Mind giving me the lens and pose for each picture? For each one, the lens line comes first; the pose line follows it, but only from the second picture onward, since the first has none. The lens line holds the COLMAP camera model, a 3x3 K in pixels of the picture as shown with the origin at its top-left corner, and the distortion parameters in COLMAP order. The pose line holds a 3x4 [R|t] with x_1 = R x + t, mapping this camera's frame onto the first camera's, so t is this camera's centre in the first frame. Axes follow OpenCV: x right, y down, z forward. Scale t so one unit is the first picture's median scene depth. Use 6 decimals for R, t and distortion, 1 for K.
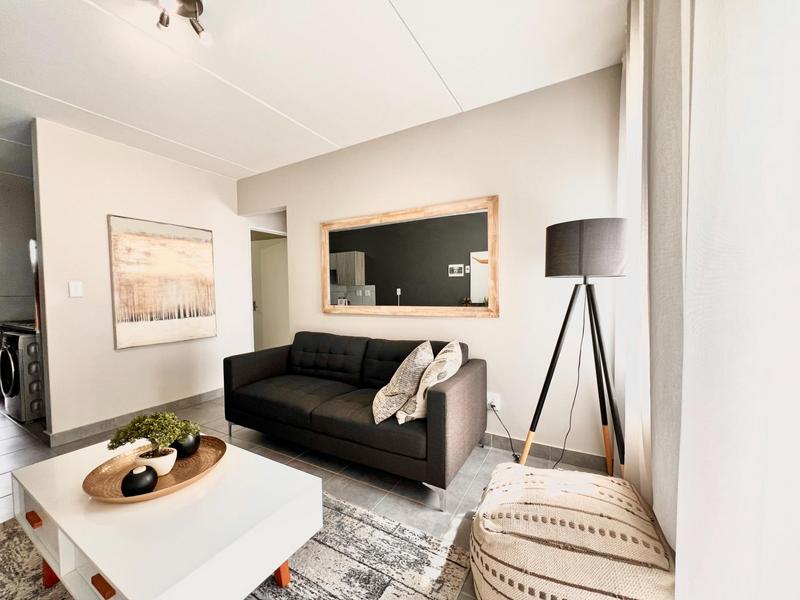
lens RADIAL K [[318.7, 0, 399.9], [0, 318.7, 305.3], [0, 0, 1]] dist [-0.002220, -0.000216]
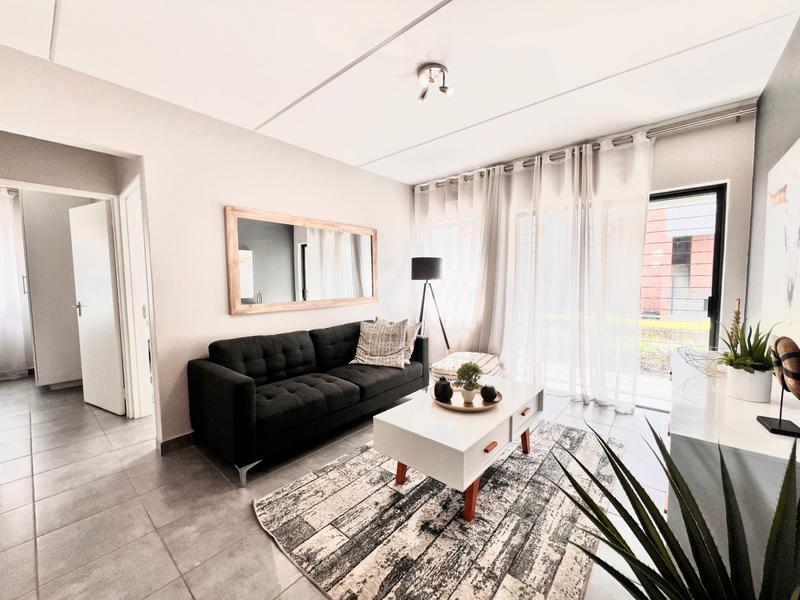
lens RADIAL K [[318.7, 0, 399.9], [0, 318.7, 305.3], [0, 0, 1]] dist [-0.002220, -0.000216]
pose [[0.183988, -0.062793, 0.980921, -1.553475], [0.049562, 0.997281, 0.054544, -0.038898], [-0.981678, 0.038581, 0.186600, 0.667451]]
